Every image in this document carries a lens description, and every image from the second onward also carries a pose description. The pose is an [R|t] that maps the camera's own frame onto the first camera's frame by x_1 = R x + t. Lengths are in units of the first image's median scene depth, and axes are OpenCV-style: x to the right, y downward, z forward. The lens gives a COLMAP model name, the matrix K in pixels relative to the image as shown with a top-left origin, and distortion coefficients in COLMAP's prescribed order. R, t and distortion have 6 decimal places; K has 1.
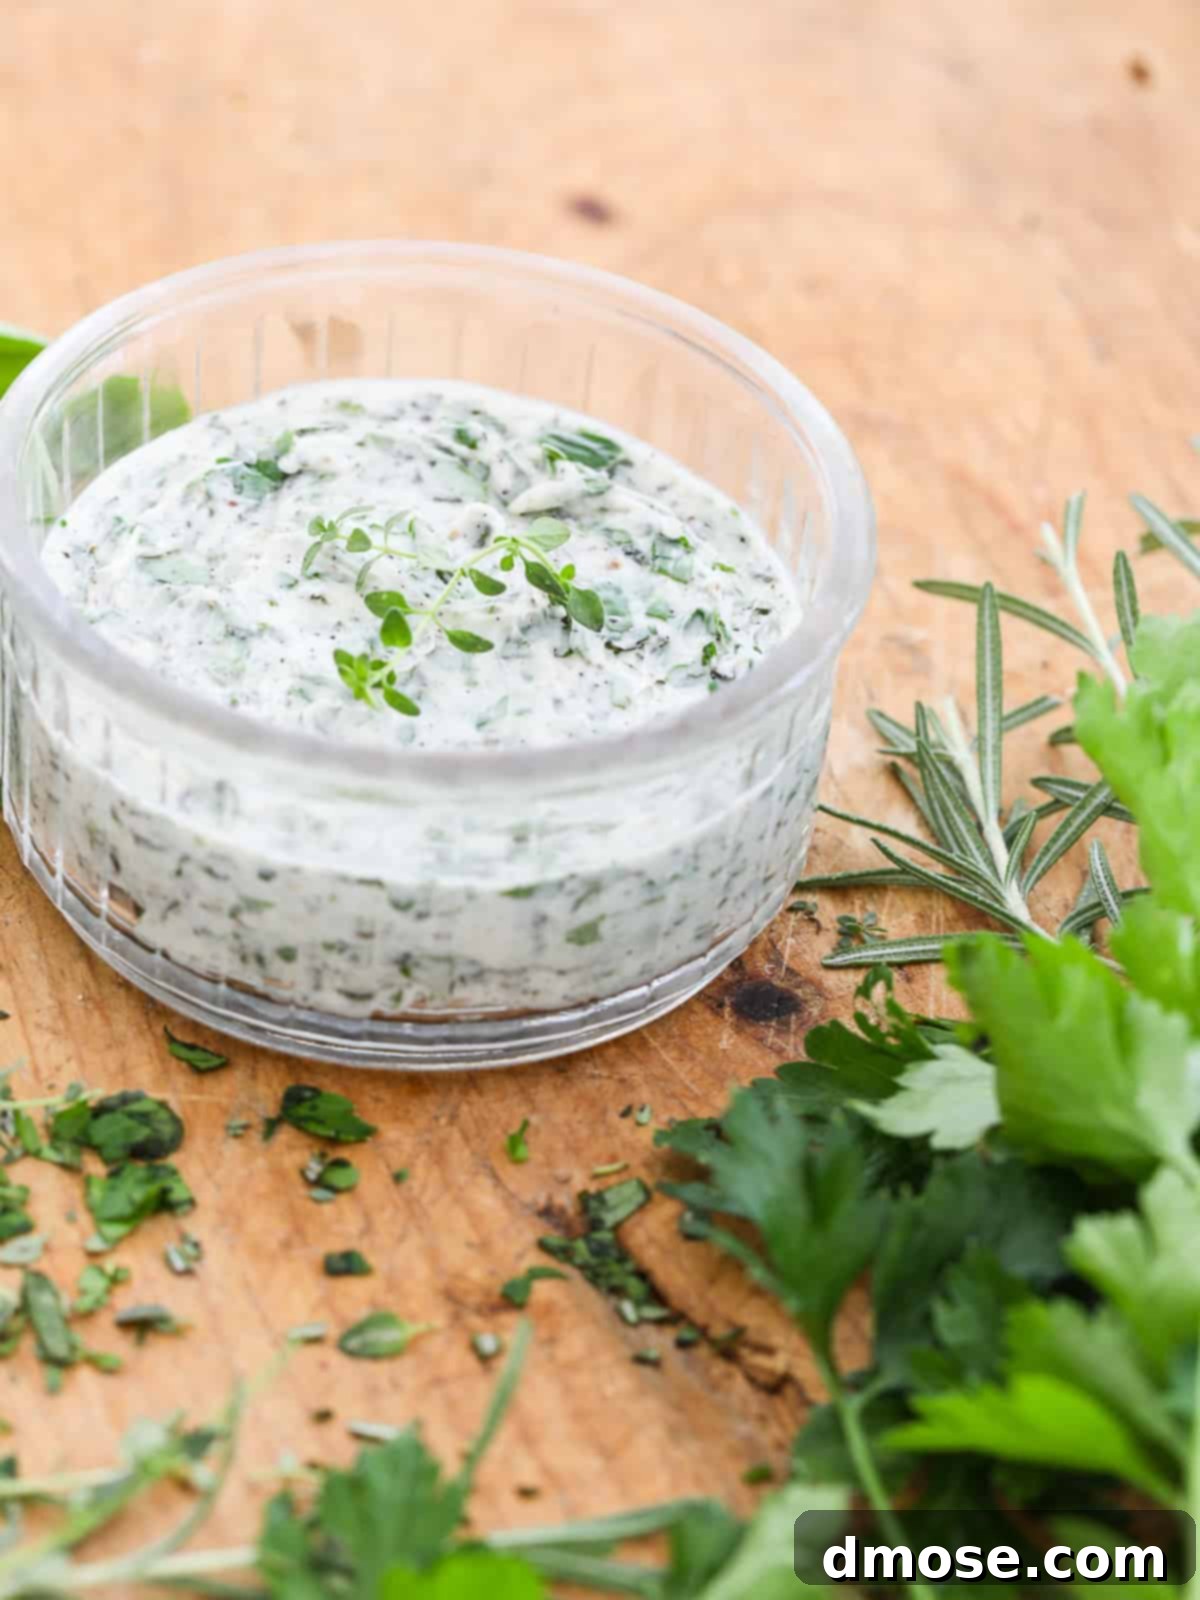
lens RADIAL K [[6001.0, 0, 600.0], [0, 6001.0, 800.0], [0, 0, 1]] dist [0.039640, -0.379188]
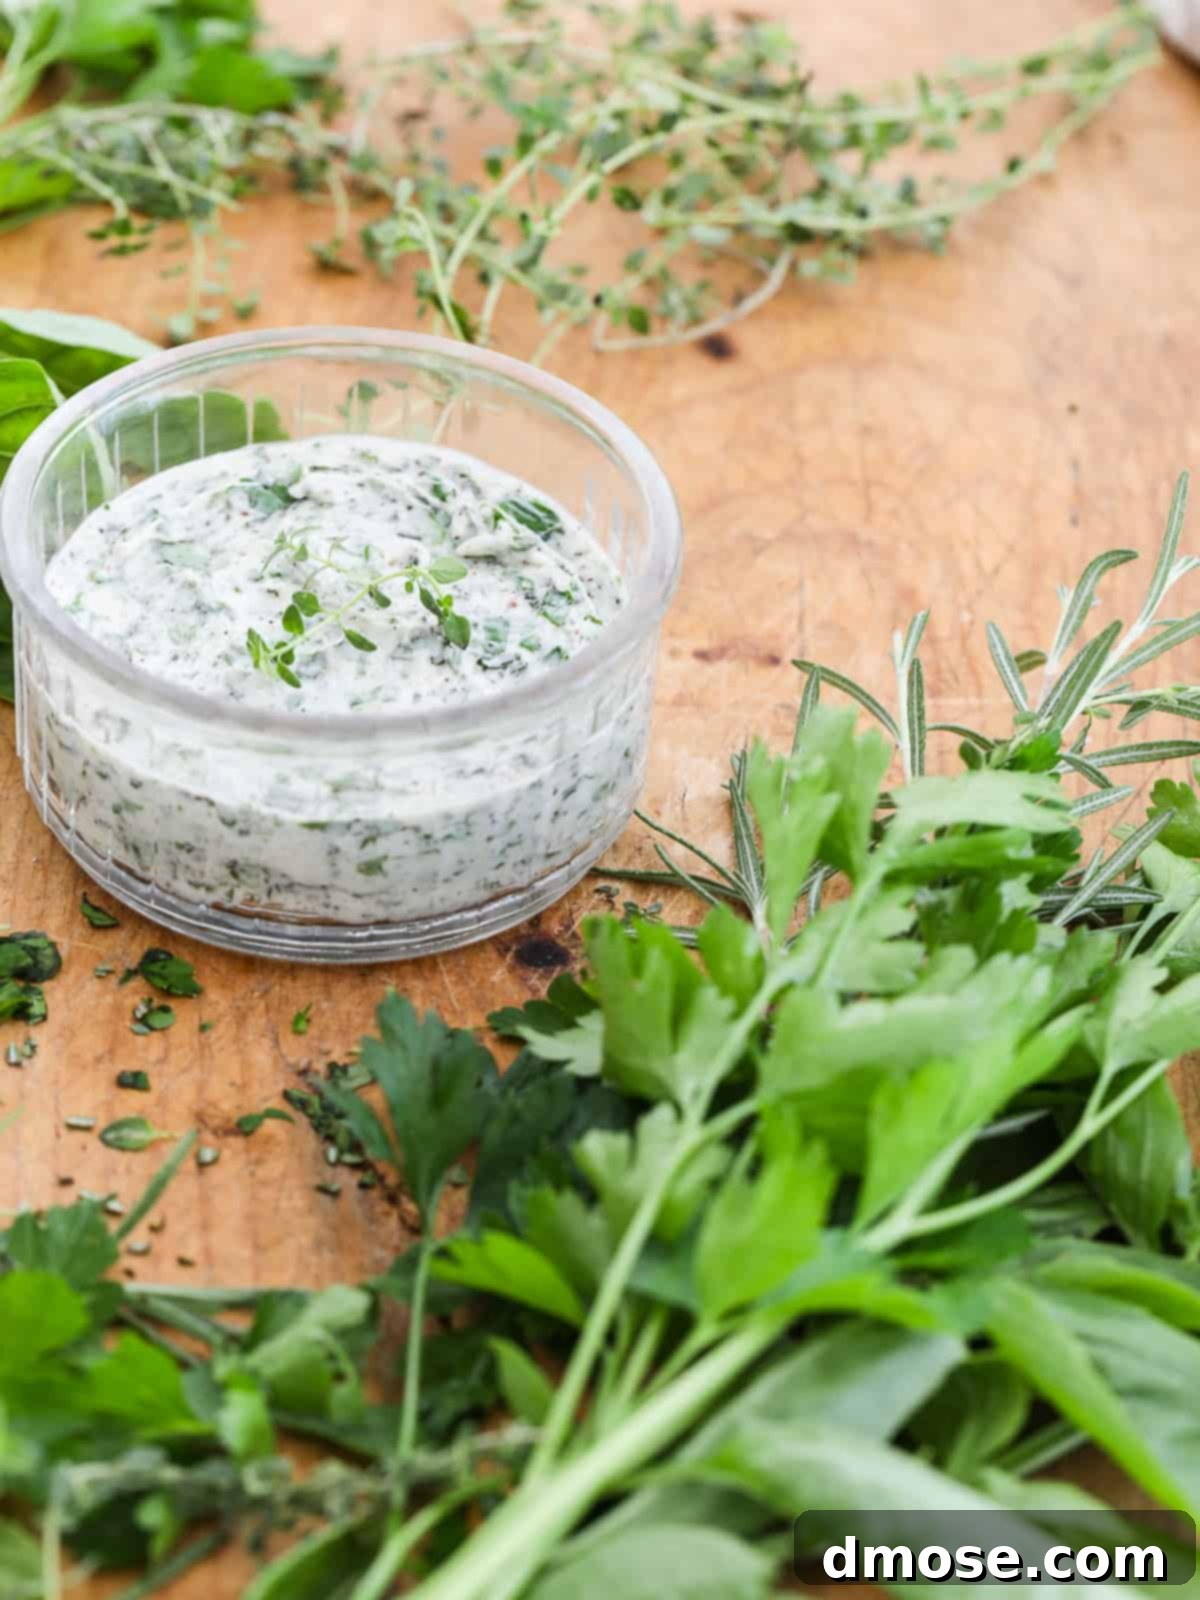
lens RADIAL K [[5775.5, 0, 600.0], [0, 5775.5, 800.0], [0, 0, 1]] dist [-0.062285, -2.161361]
pose [[0.957400, 0.162478, -0.238717, 0.332757], [-0.167695, 0.985838, -0.001565, 0.001046], [0.235082, 0.041530, 0.971088, -0.203693]]
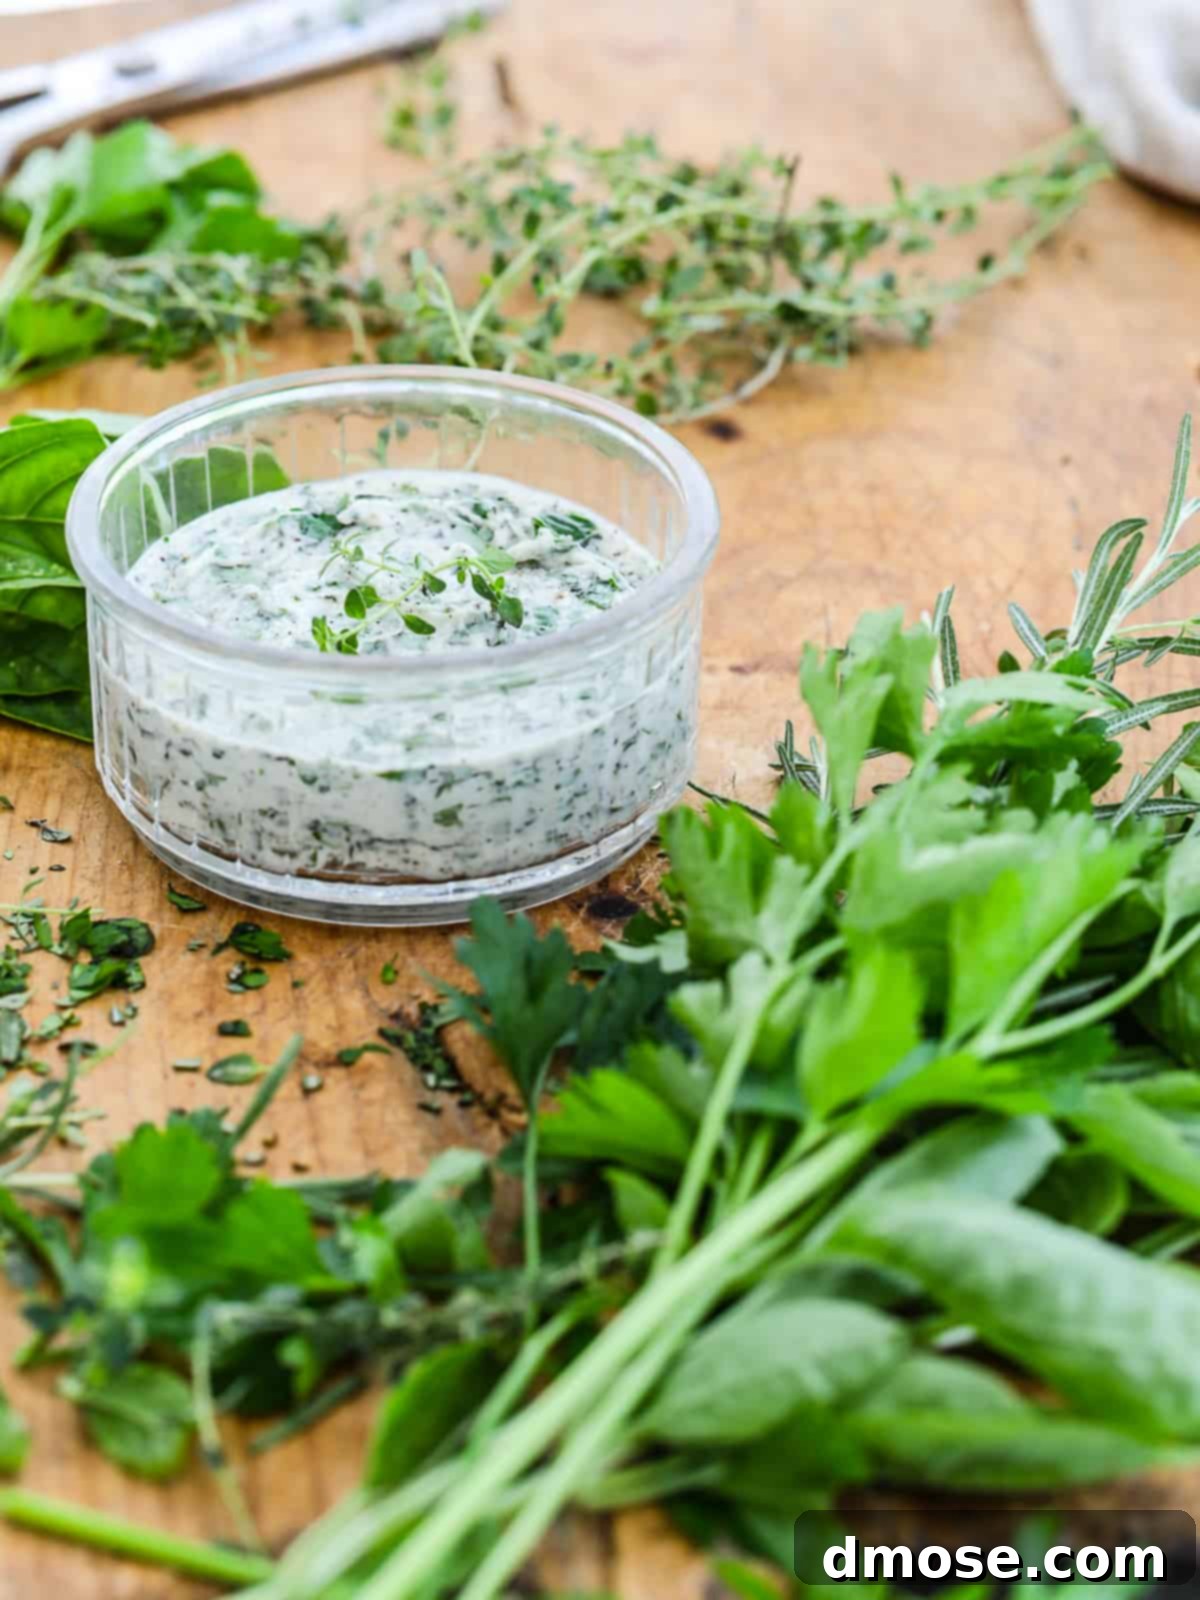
lens RADIAL K [[5775.5, 0, 600.0], [0, 5775.5, 800.0], [0, 0, 1]] dist [-0.062285, -2.161361]
pose [[0.968838, 0.061525, -0.239931, 0.336140], [-0.097007, 0.985530, -0.138996, 0.191627], [0.227907, 0.157940, 0.960788, -0.248457]]
